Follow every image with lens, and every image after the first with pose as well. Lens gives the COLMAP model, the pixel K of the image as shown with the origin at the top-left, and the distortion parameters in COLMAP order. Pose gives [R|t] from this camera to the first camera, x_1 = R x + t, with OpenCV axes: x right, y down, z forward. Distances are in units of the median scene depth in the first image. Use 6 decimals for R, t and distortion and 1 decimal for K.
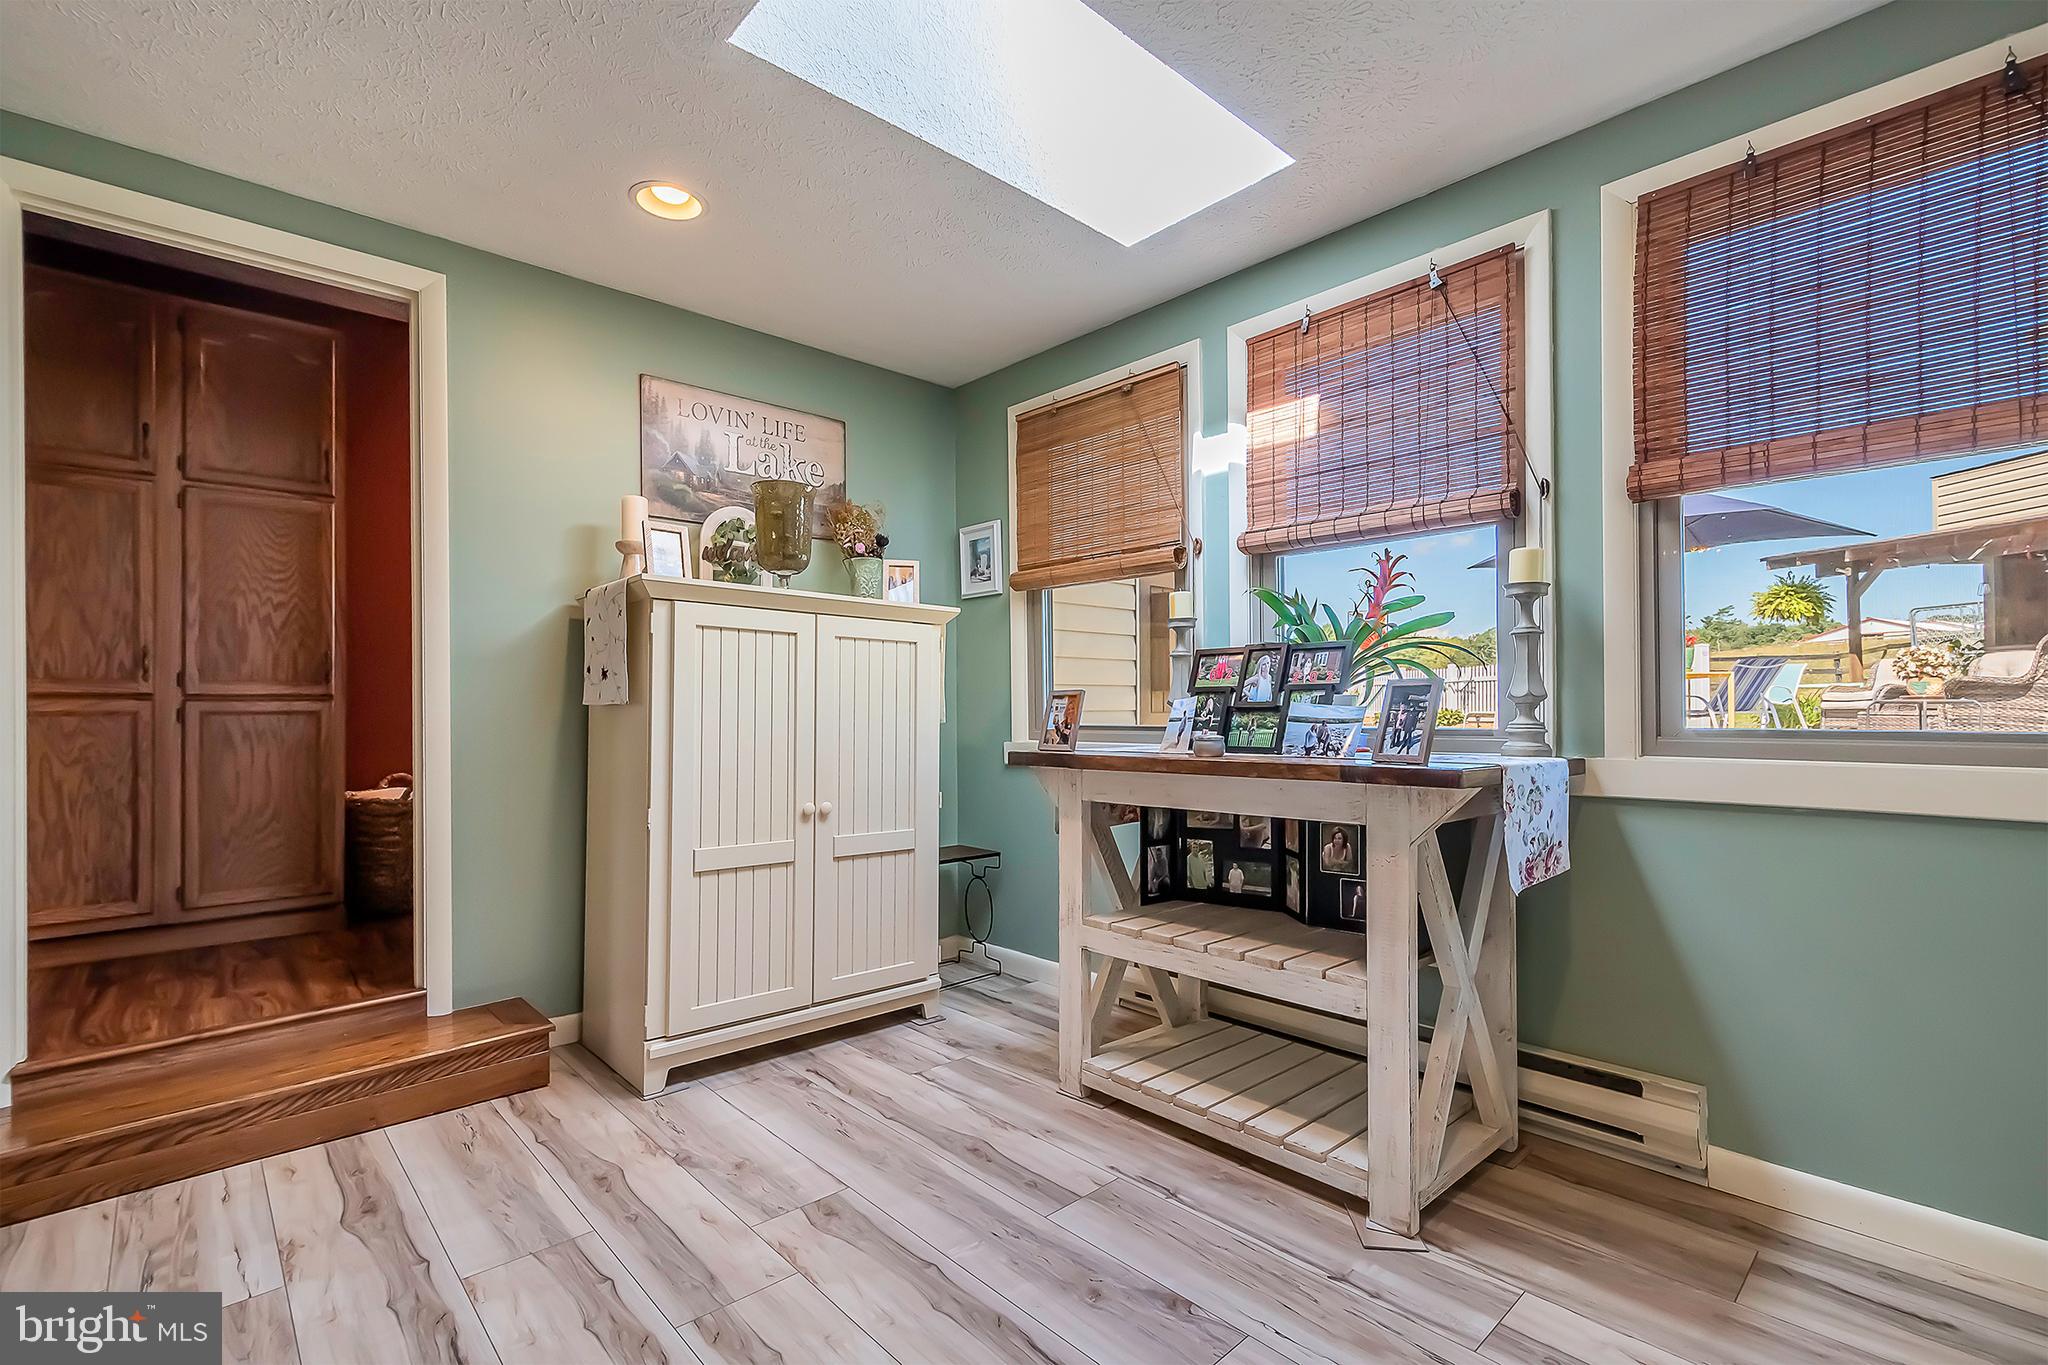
lens RADIAL K [[920.2, 0, 1033.3], [0, 920.2, 696.3], [0, 0, 1]] dist [0.002027, 0.000149]
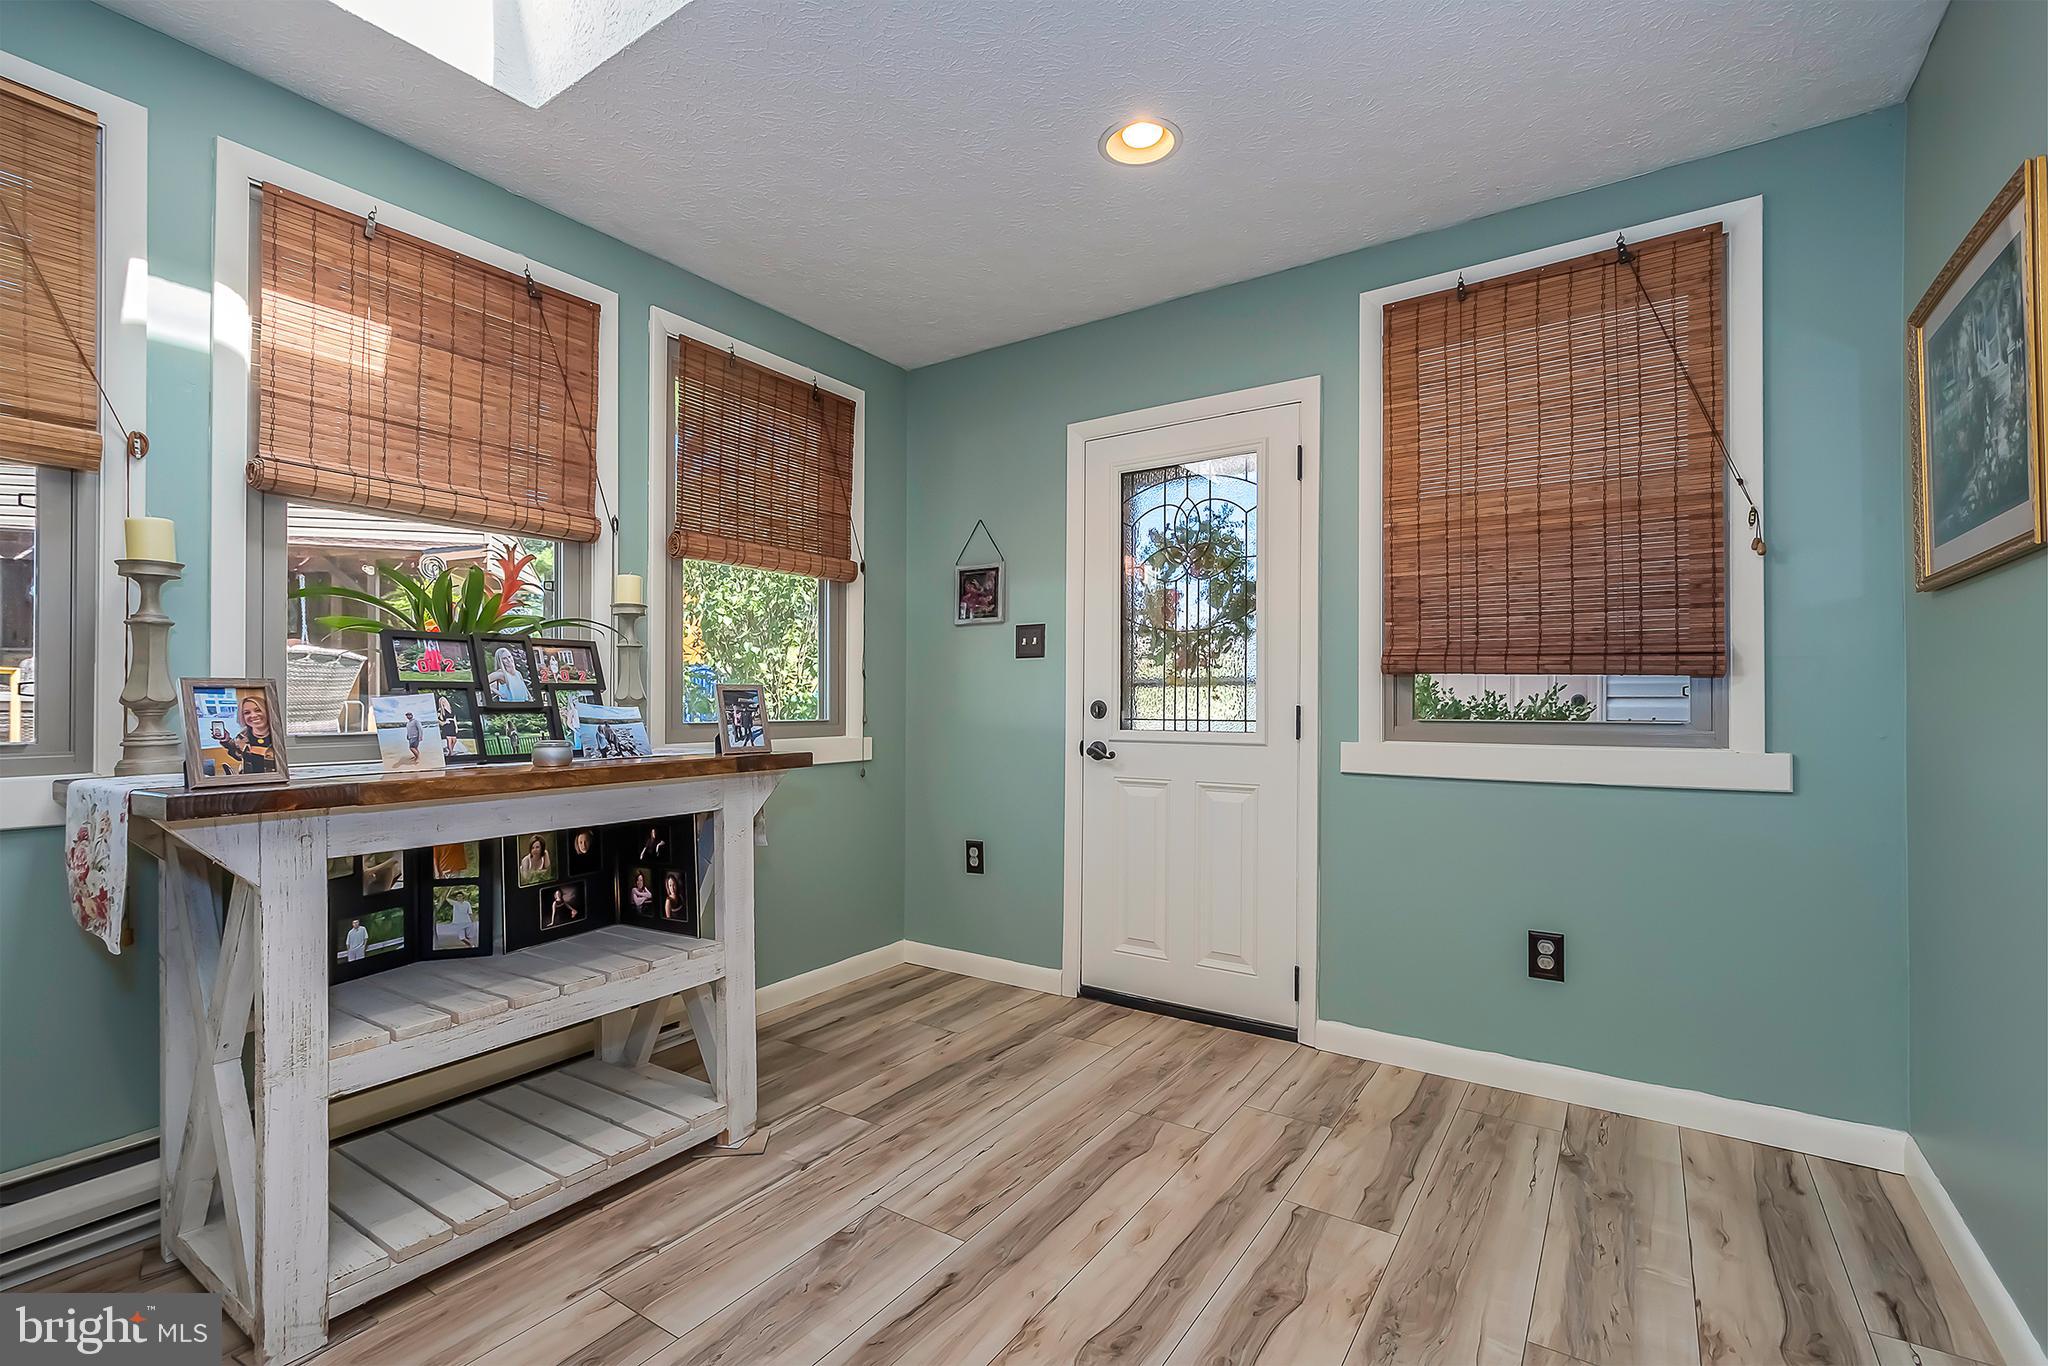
lens RADIAL K [[912.6, 0, 1001.0], [0, 912.6, 693.4], [0, 0, 1]] dist [0.001259, -0.000057]
pose [[-0.210621, 0.016381, 0.977430, -0.659842], [-0.009147, 0.999783, -0.018726, 0.009511], [-0.977525, -0.012885, -0.210426, 0.706796]]
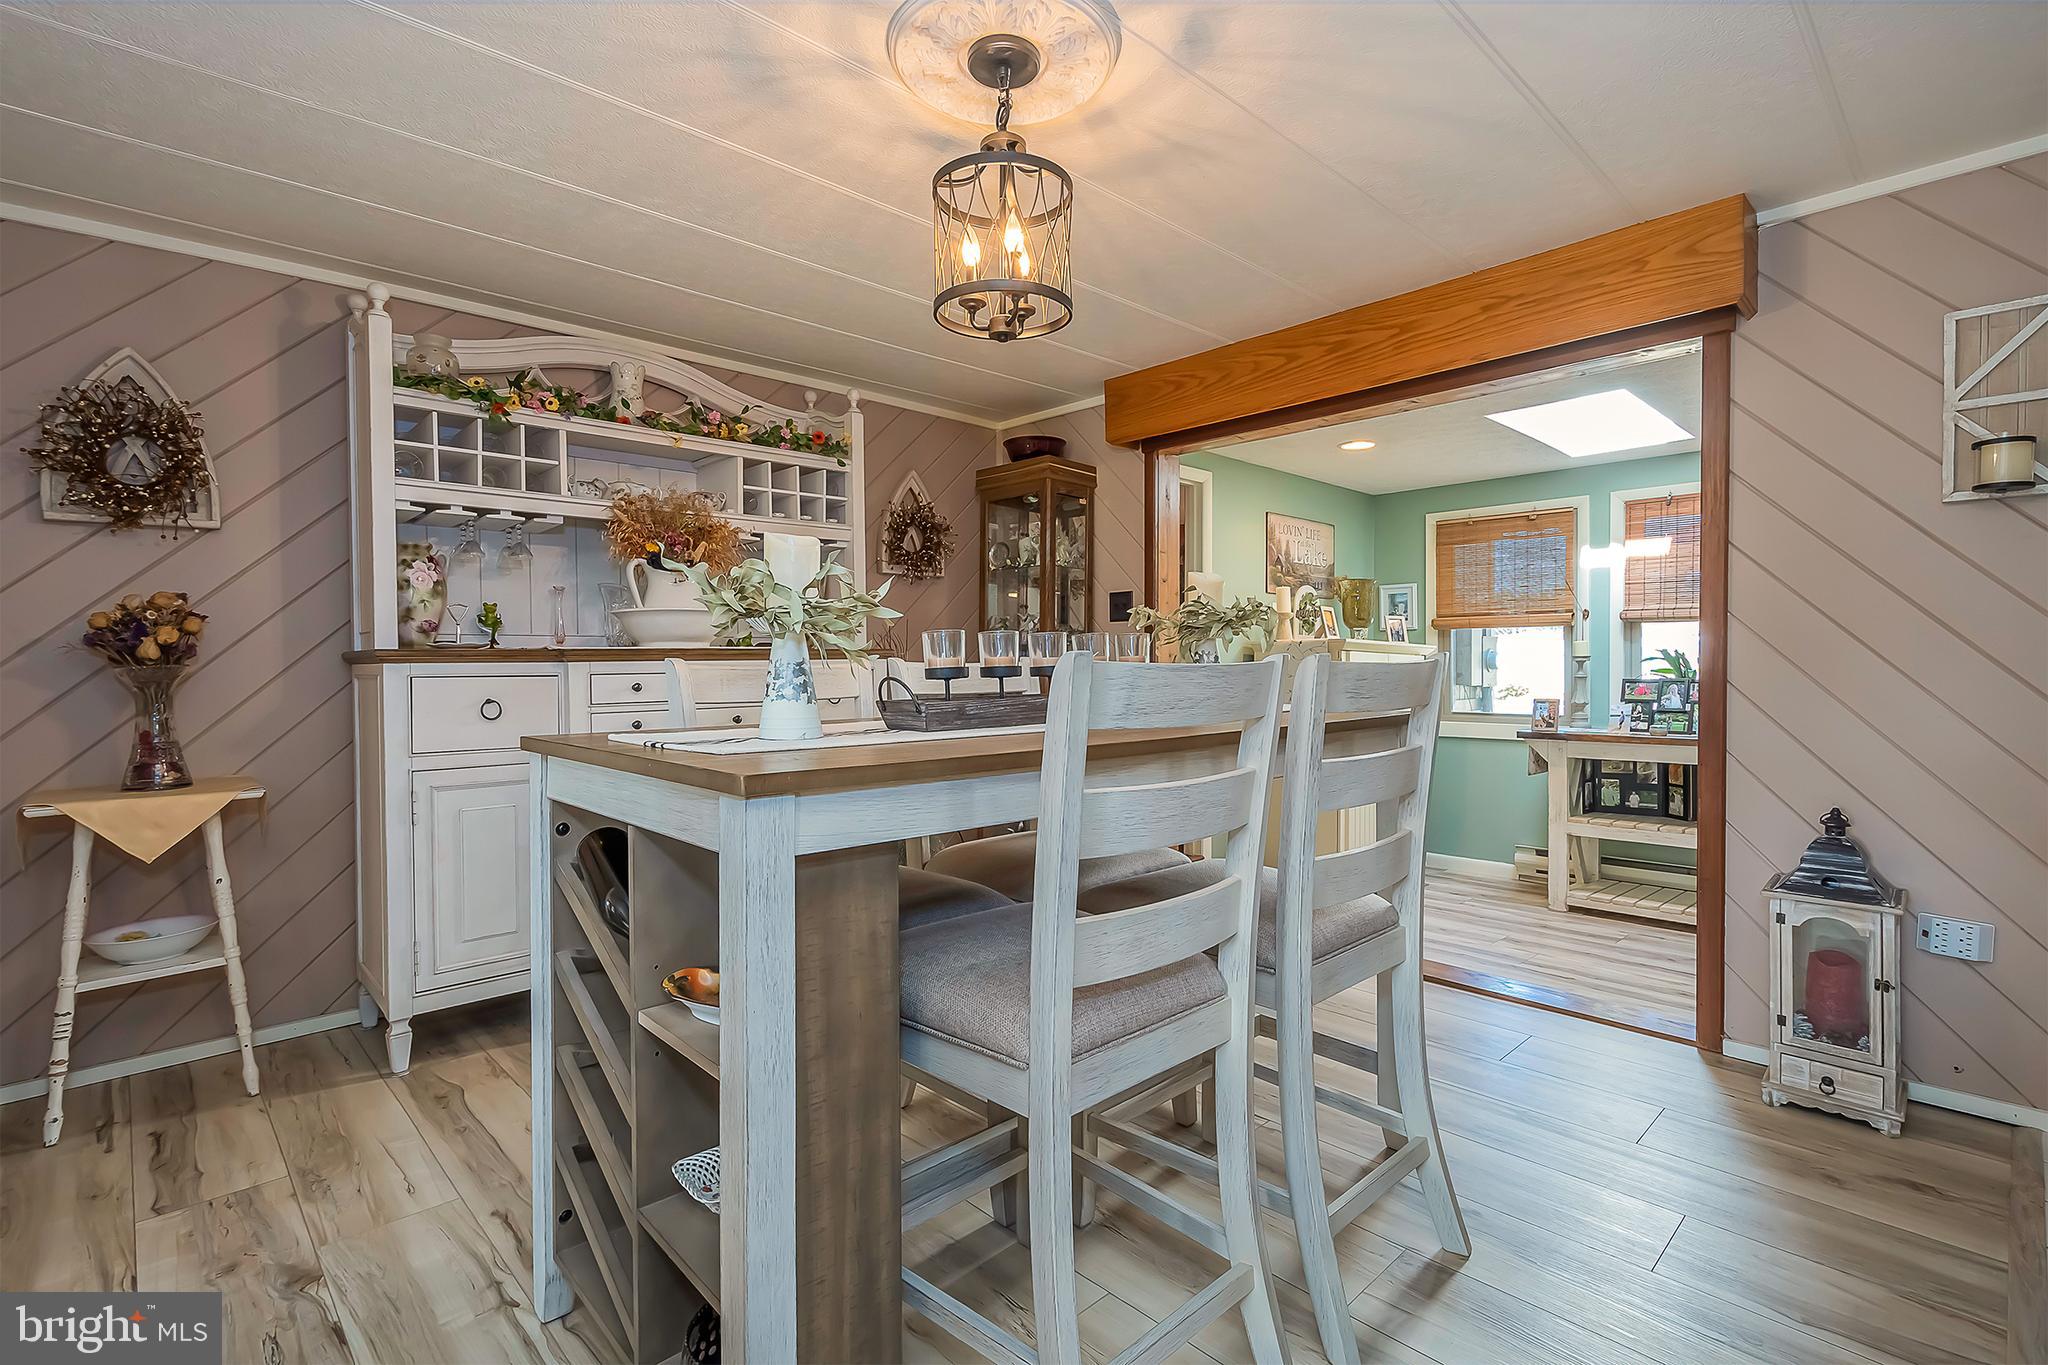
lens RADIAL K [[957.3, 0, 1021.9], [0, 957.3, 666.4], [0, 0, 1]] dist [-0.001285, -0.000105]
pose [[0.999944, 0.008182, 0.006702, -1.131477], [-0.008238, 0.999931, 0.008356, -0.086646], [-0.006633, -0.008411, 0.999943, -1.017195]]
